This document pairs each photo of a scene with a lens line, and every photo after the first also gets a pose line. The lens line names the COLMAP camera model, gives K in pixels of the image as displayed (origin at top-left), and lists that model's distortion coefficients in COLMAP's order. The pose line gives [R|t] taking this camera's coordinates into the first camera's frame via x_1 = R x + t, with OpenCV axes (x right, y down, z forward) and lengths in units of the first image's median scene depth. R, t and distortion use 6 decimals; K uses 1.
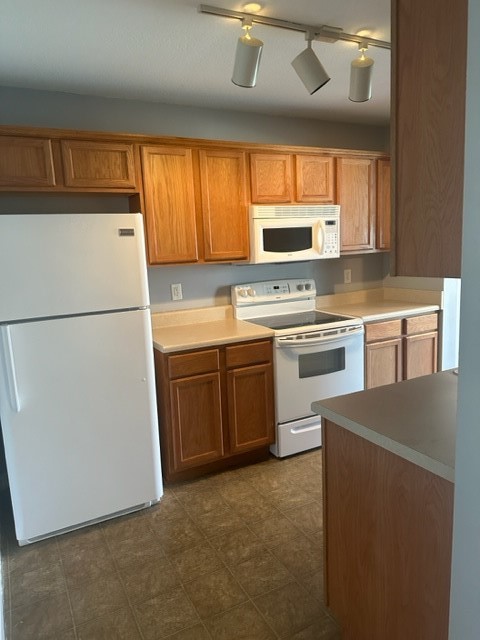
lens RADIAL K [[444.0, 0, 236.7], [0, 444.0, 320.3], [0, 0, 1]] dist [0.028680, -0.032101]
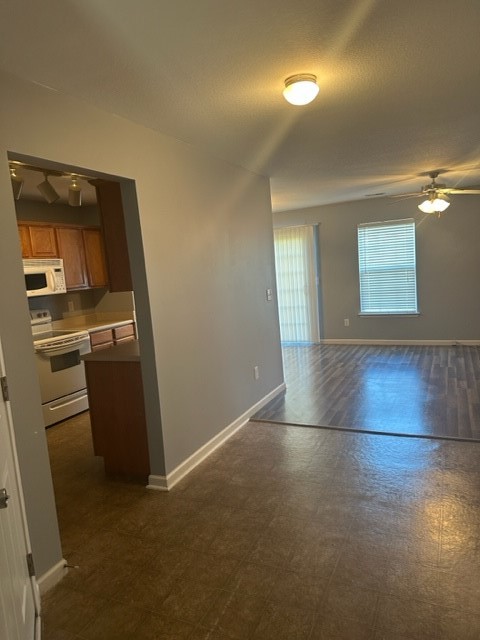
lens RADIAL K [[444.0, 0, 234.2], [0, 444.0, 322.3], [0, 0, 1]] dist [0.028680, -0.032101]
pose [[0.796037, -0.092618, 0.598119, -0.228074], [0.148999, 0.987797, -0.045344, 0.110771], [-0.586621, 0.125215, 0.800123, -0.527585]]
